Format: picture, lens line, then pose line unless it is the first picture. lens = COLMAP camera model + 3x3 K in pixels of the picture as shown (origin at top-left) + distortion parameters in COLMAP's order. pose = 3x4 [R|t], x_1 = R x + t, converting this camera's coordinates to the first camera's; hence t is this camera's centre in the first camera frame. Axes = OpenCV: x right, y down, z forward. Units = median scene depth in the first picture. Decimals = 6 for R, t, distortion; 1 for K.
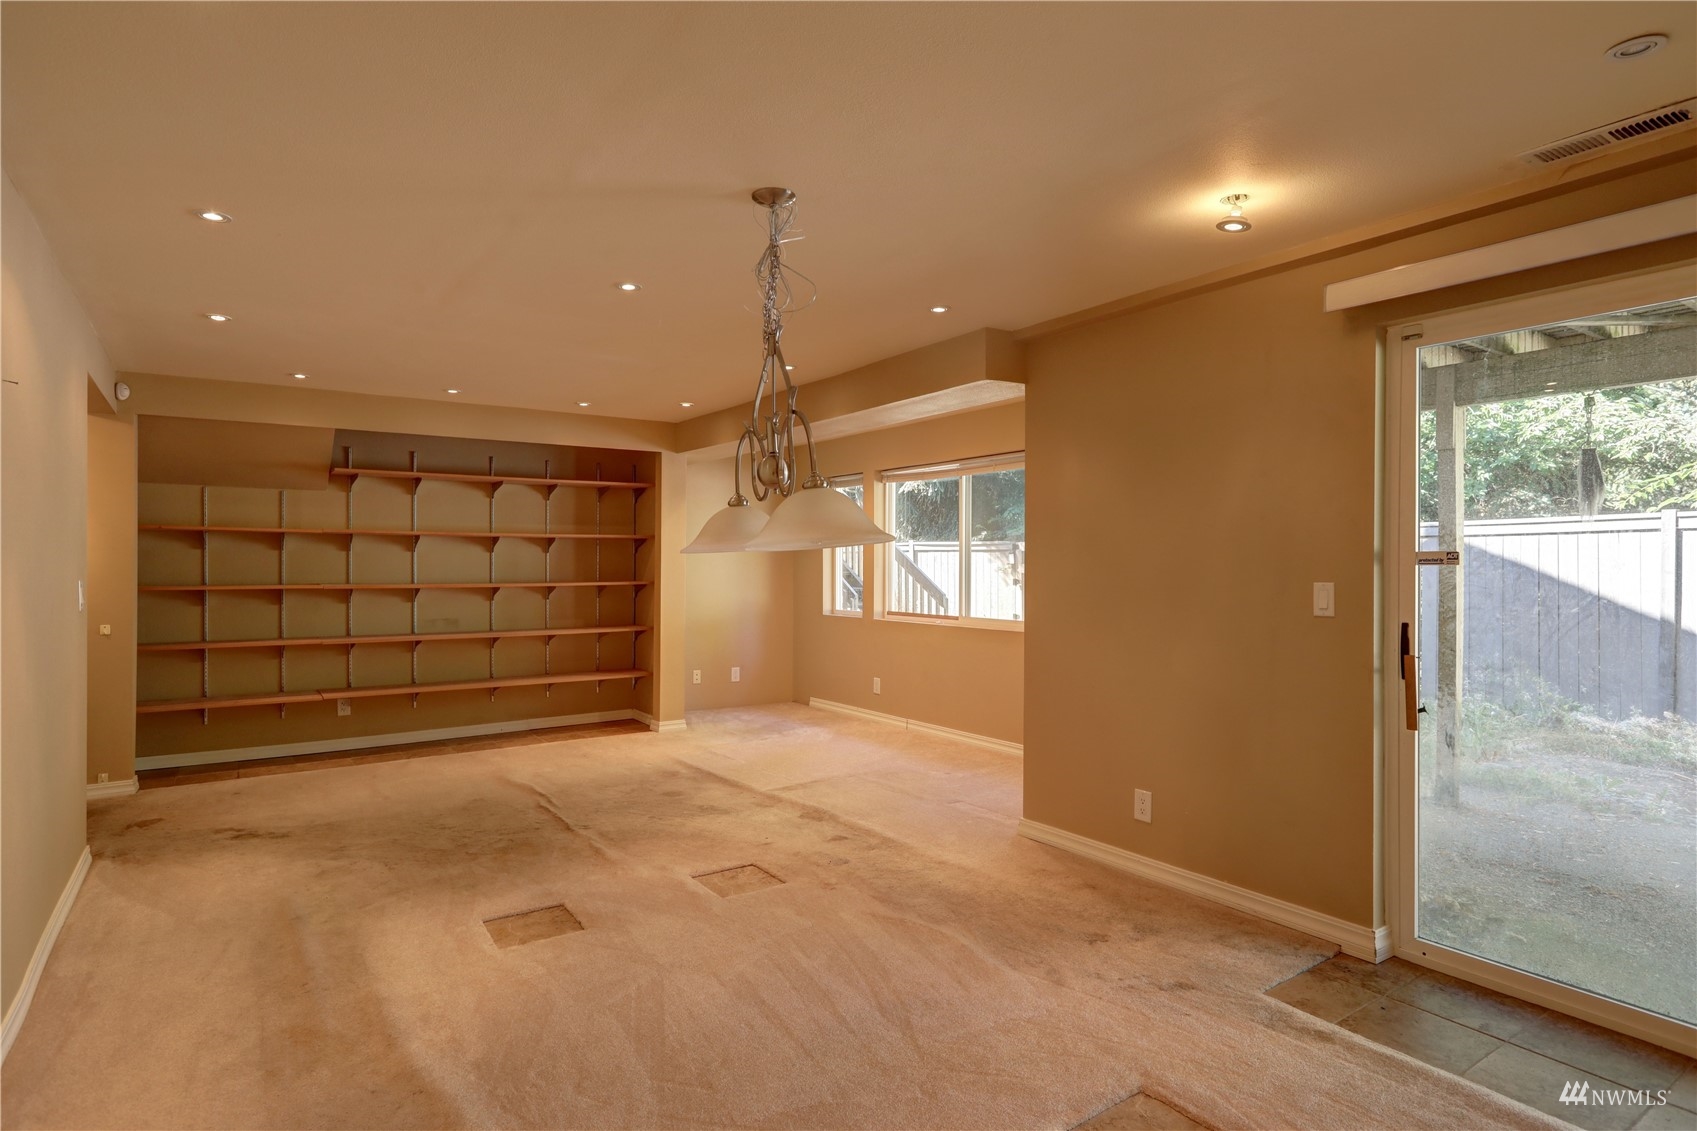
lens RADIAL K [[899.4, 0, 840.9], [0, 899.4, 563.4], [0, 0, 1]] dist [-0.005683, -0.000066]
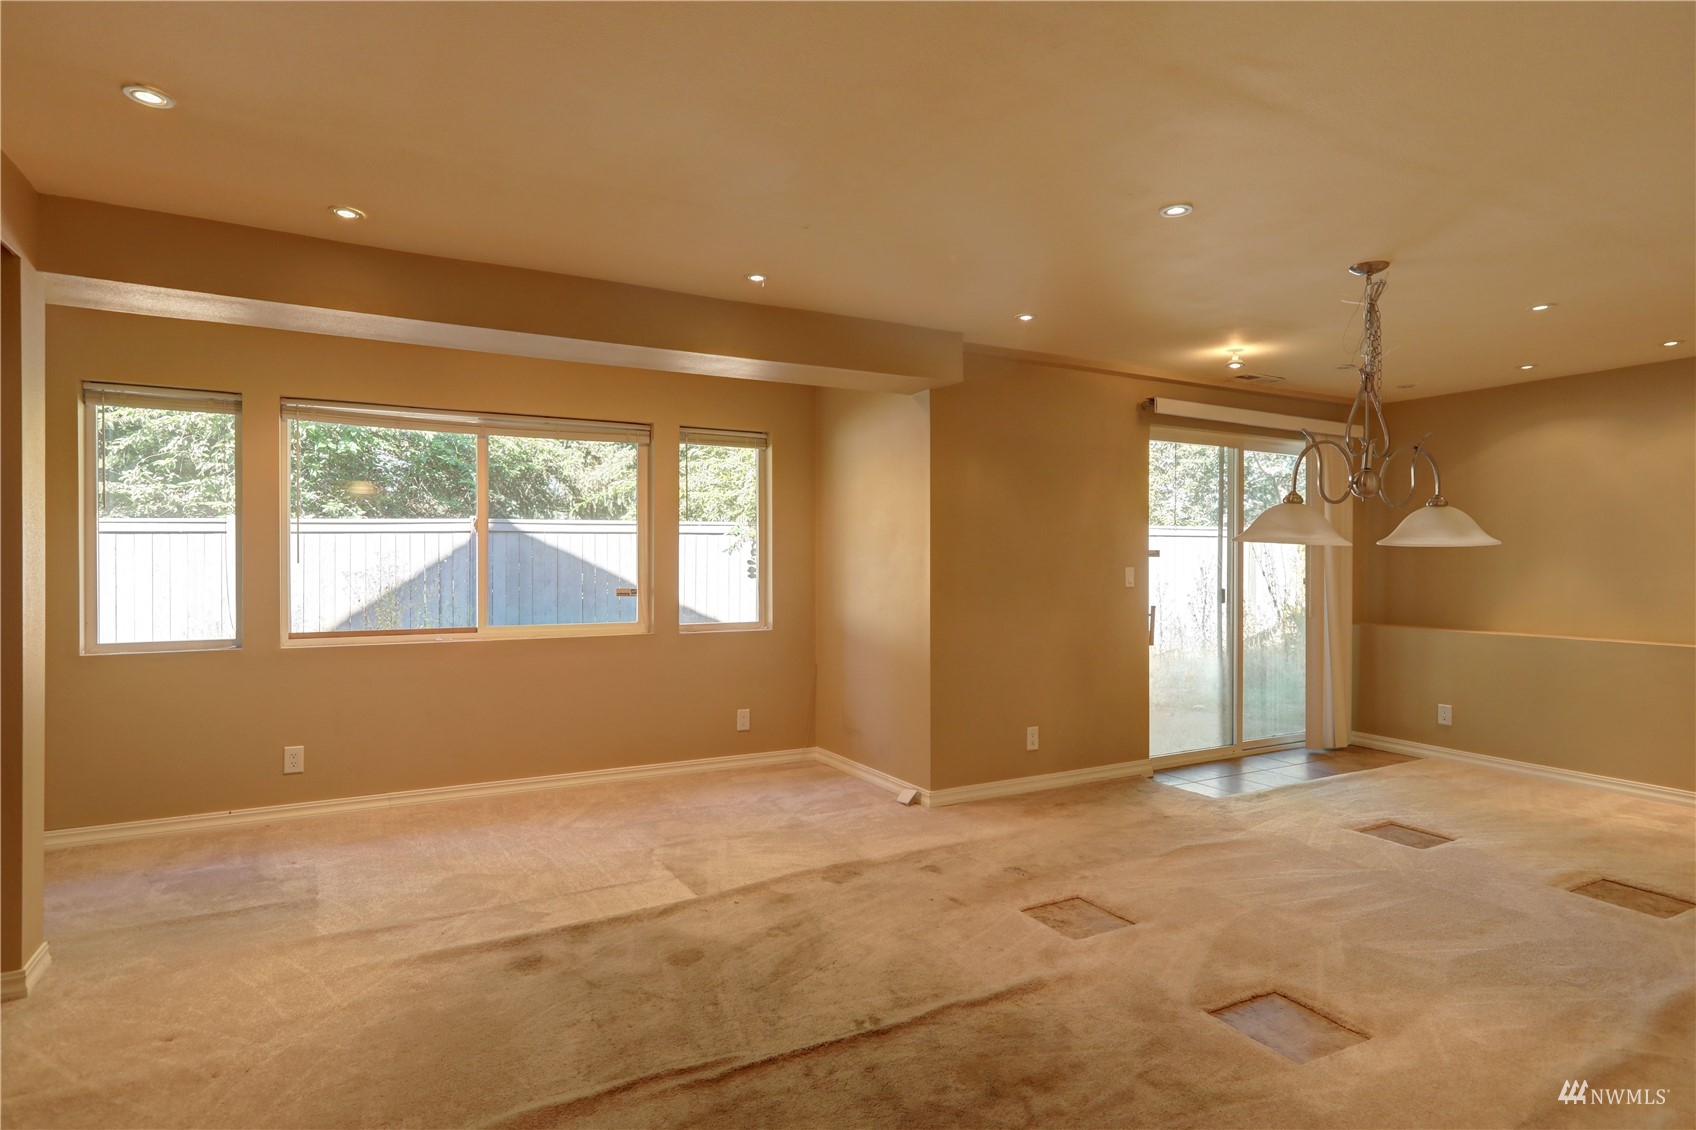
lens RADIAL K [[898.9, 0, 840.4], [0, 898.9, 562.6], [0, 0, 1]] dist [-0.005683, -0.000066]
pose [[0.110311, -0.009621, 0.993851, -0.859414], [-0.002111, 0.999949, 0.009914, -0.001202], [-0.993895, -0.003192, 0.110285, 0.968972]]
